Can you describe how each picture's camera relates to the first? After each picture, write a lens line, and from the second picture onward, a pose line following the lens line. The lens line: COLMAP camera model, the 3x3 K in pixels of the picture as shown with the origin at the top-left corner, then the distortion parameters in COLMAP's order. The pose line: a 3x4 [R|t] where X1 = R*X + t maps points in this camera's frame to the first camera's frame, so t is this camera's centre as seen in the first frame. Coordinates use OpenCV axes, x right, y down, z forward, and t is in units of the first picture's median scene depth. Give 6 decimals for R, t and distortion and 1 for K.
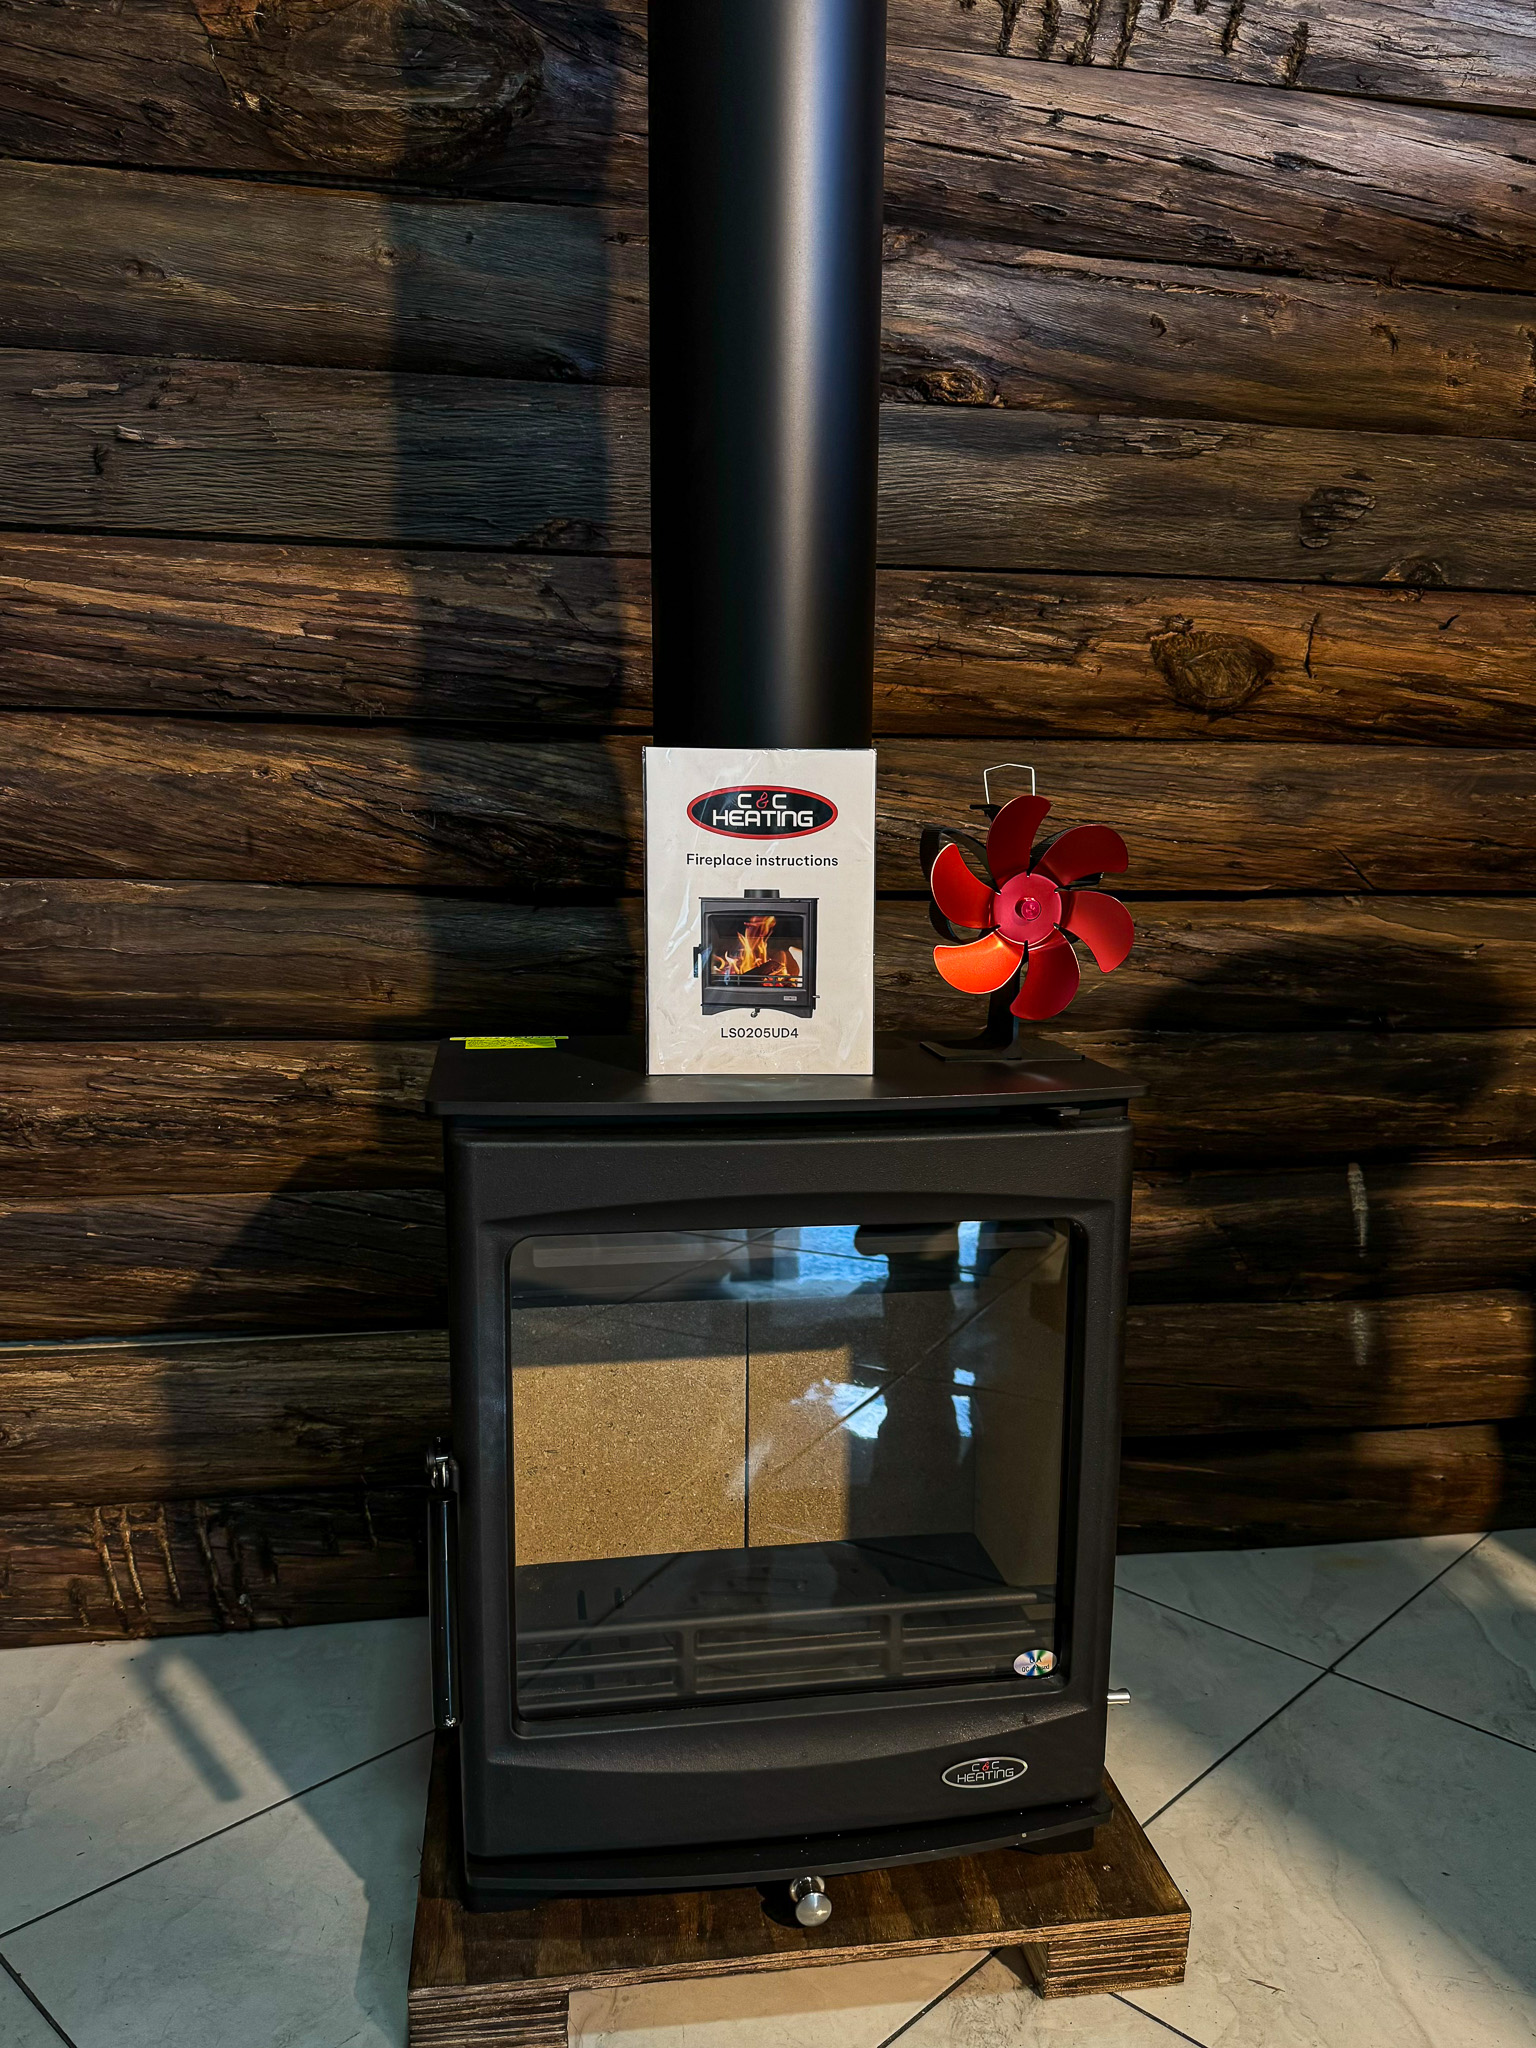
lens RADIAL K [[1598.2, 0, 786.1], [0, 1598.2, 1127.1], [0, 0, 1]] dist [0.000041, -0.007823]
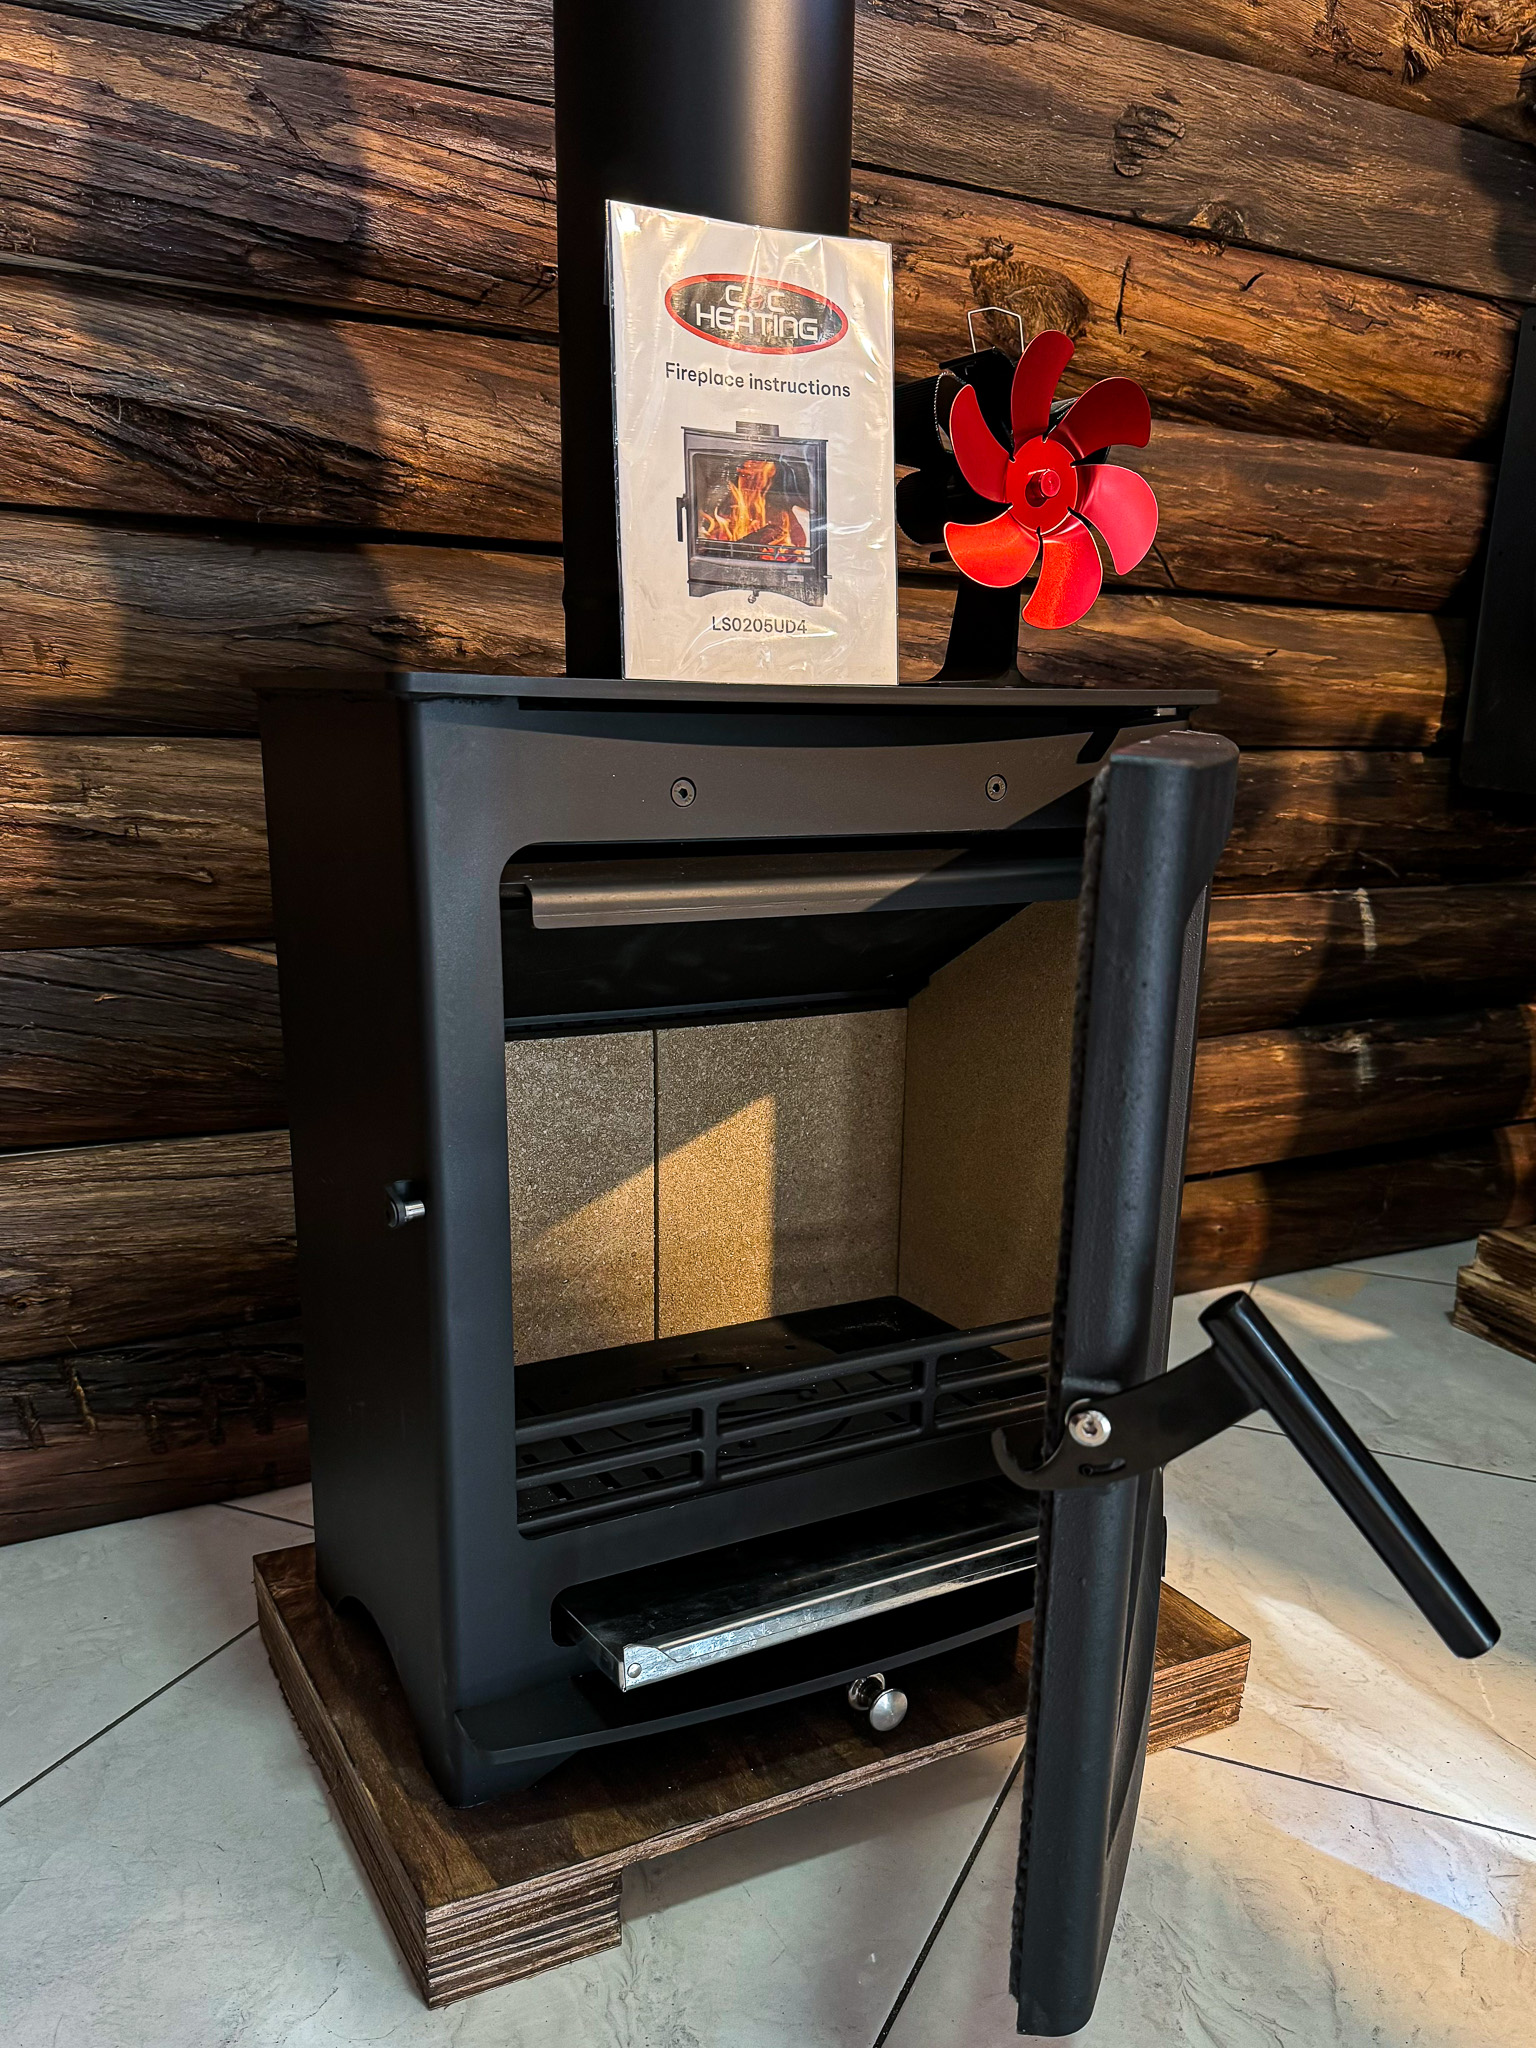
lens RADIAL K [[1680.7, 0, 776.9], [0, 1680.7, 1185.0], [0, 0, 1]] dist [-0.003982, -0.010096]
pose [[0.940928, -0.087692, 0.327055, -0.206615], [0.058650, 0.993491, 0.097649, 0.091215], [-0.333489, -0.072699, 0.939947, 0.155910]]
